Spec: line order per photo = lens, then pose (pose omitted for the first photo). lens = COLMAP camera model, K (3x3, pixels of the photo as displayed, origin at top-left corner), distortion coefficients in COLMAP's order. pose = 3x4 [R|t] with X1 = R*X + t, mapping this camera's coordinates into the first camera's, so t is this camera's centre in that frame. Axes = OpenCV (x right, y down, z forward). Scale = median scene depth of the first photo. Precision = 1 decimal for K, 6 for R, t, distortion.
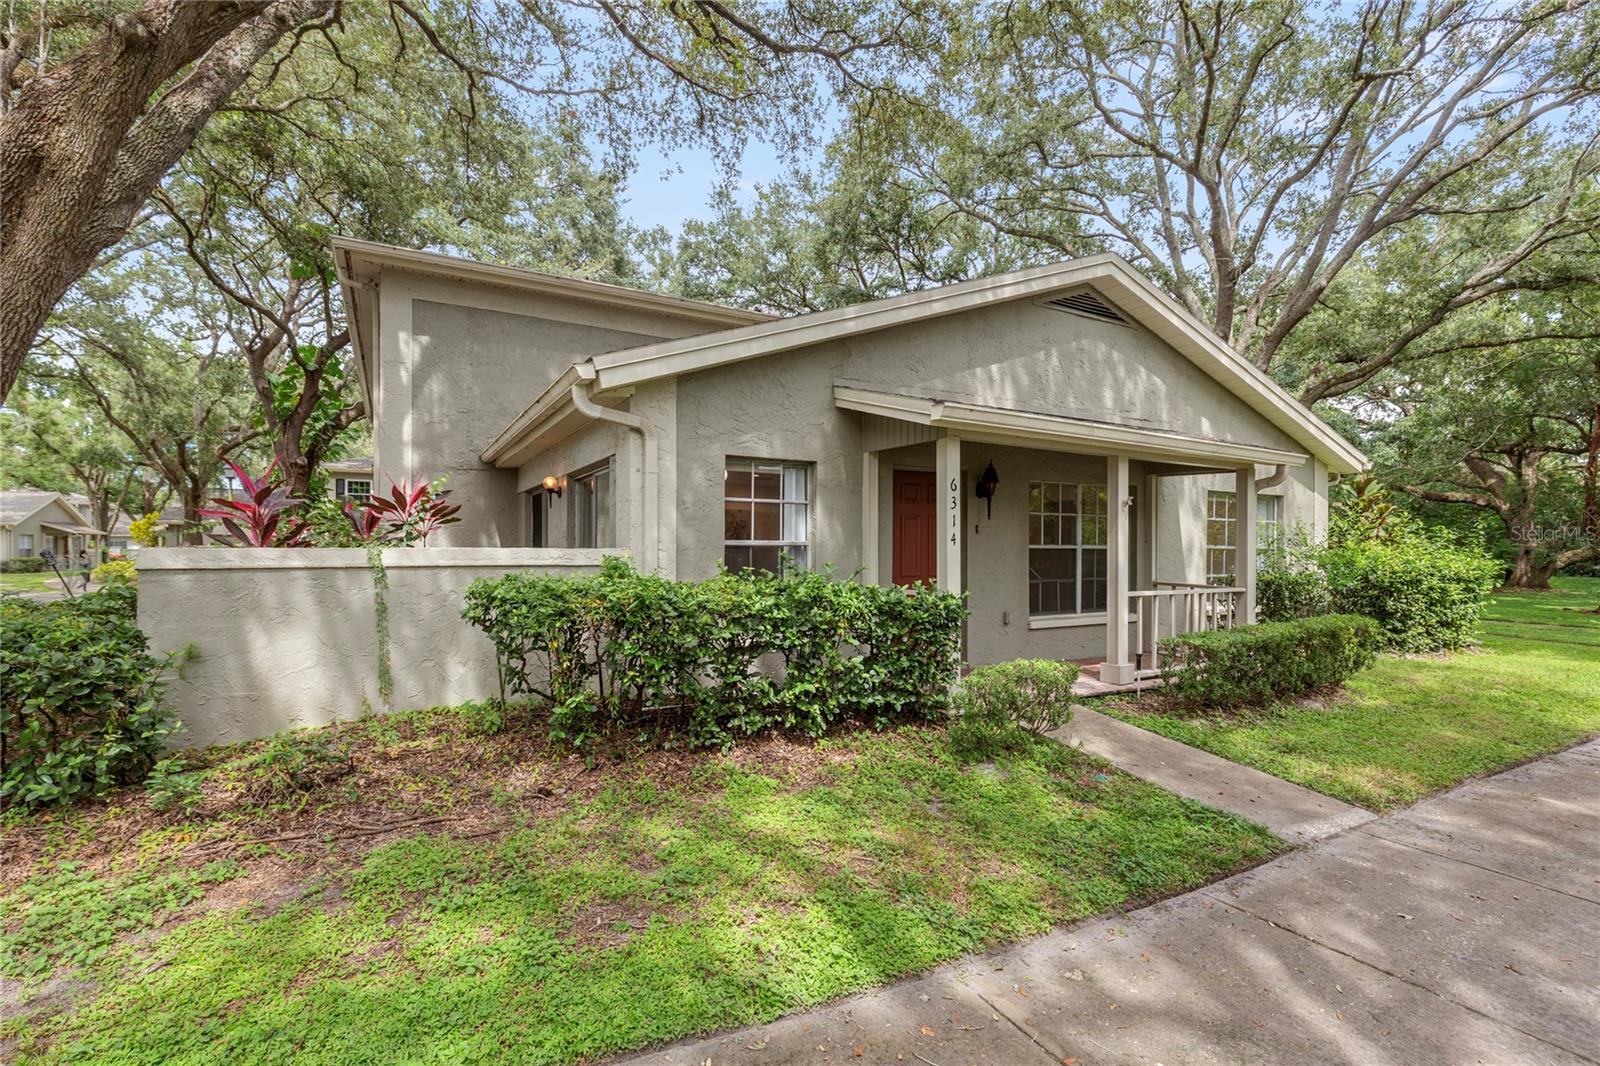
lens RADIAL K [[723.4, 0, 779.2], [0, 723.4, 562.9], [0, 0, 1]] dist [0.001615, -0.000326]
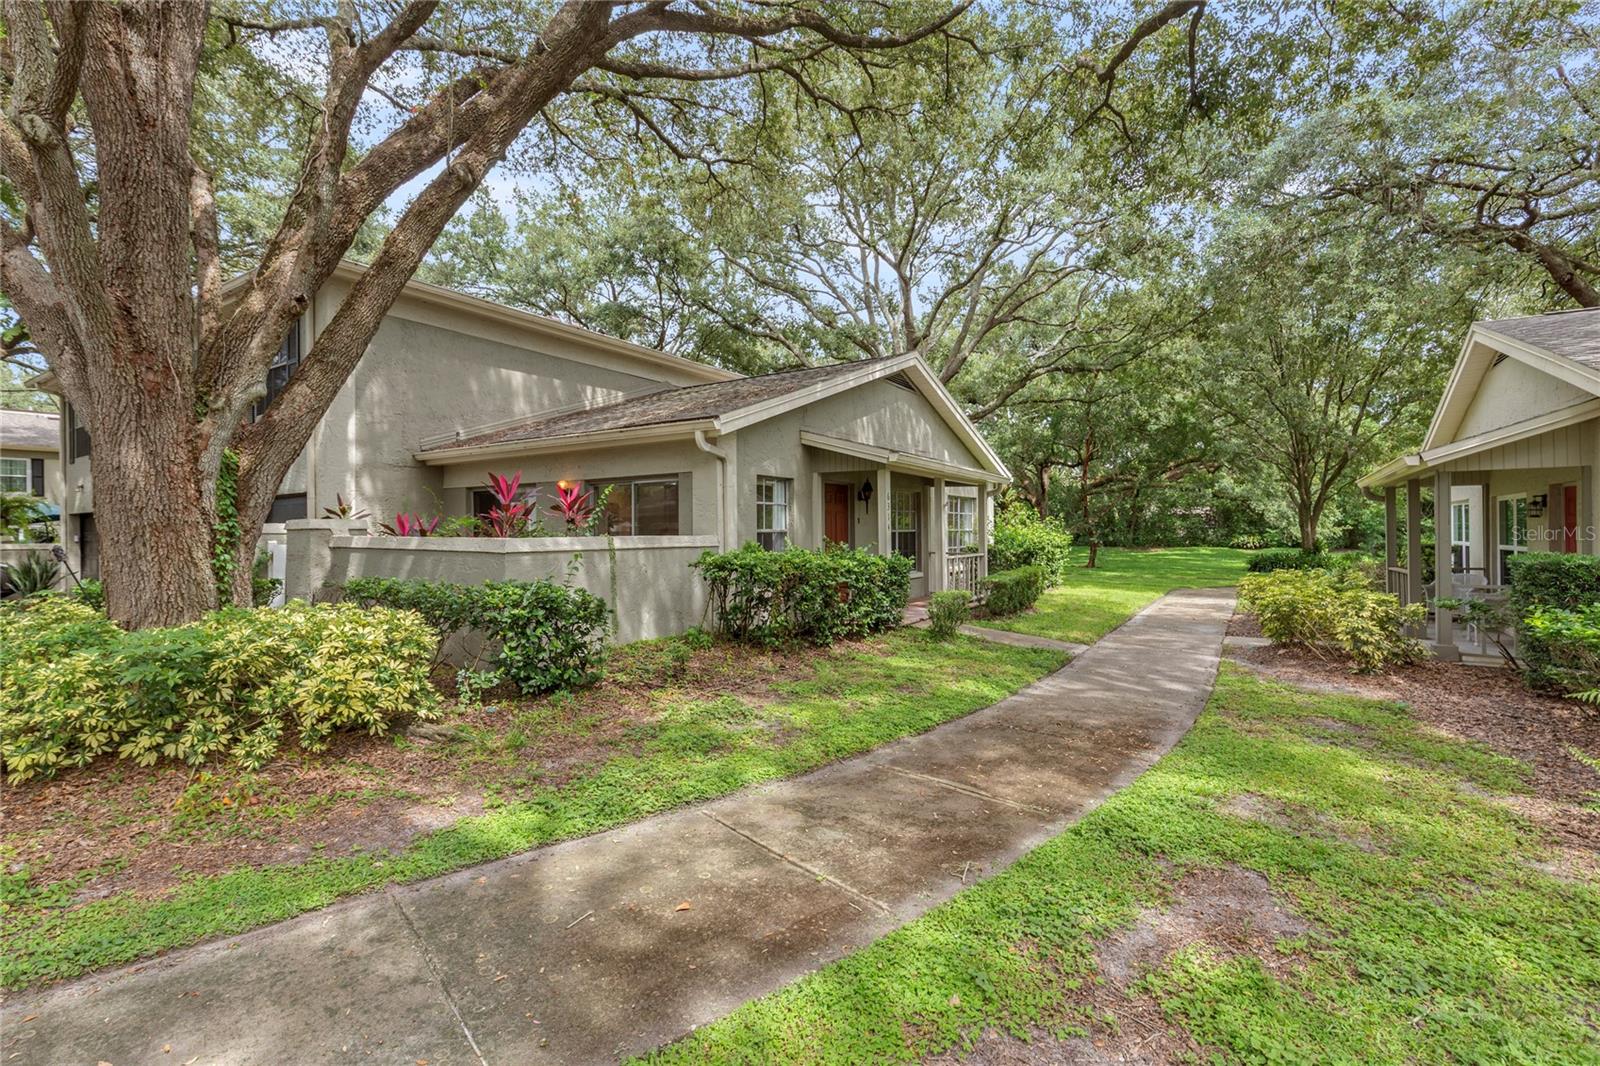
lens RADIAL K [[715.5, 0, 792.6], [0, 715.5, 535.7], [0, 0, 1]] dist [0.004585, -0.000002]
pose [[0.886067, -0.014786, 0.463320, -0.566130], [0.022777, 0.999673, -0.011655, 0.001918], [-0.462996, 0.020880, 0.886114, -0.311500]]
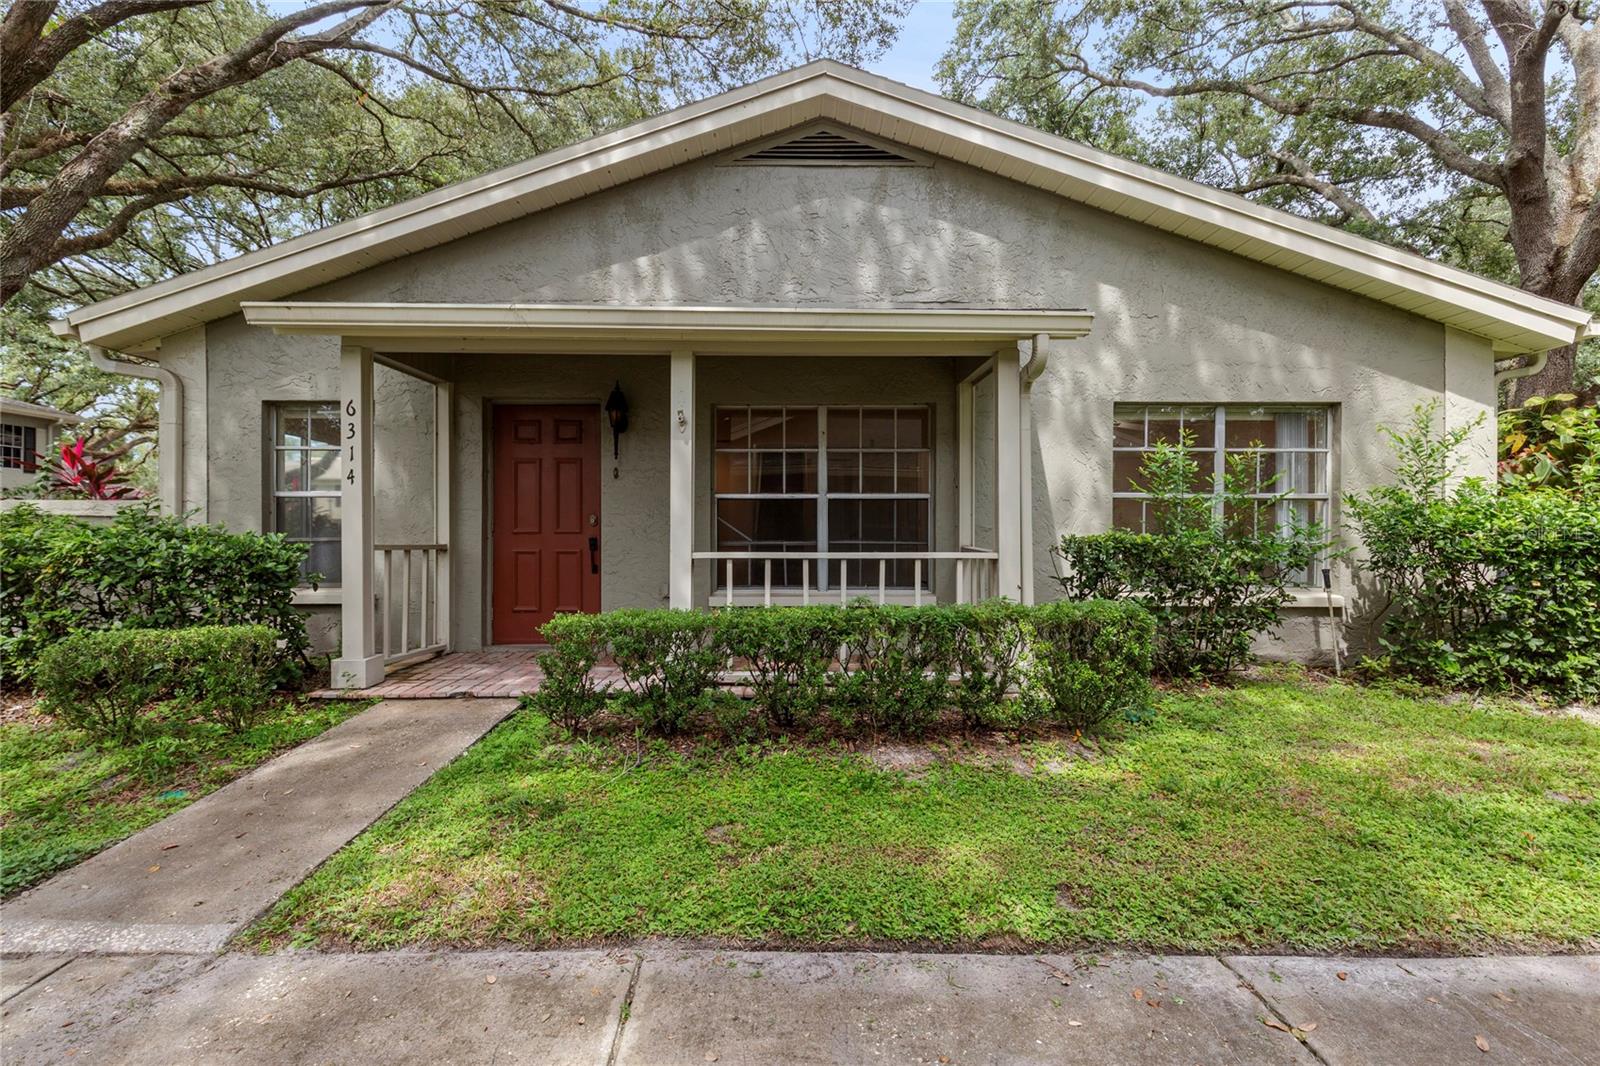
lens RADIAL K [[723.9, 0, 796.3], [0, 723.9, 549.2], [0, 0, 1]] dist [0.000836, -0.000462]
pose [[0.876499, 0.001453, -0.481402, 0.797387], [-0.007123, 0.999925, -0.009951, 0.038202], [0.481352, 0.012151, 0.876443, 0.414287]]
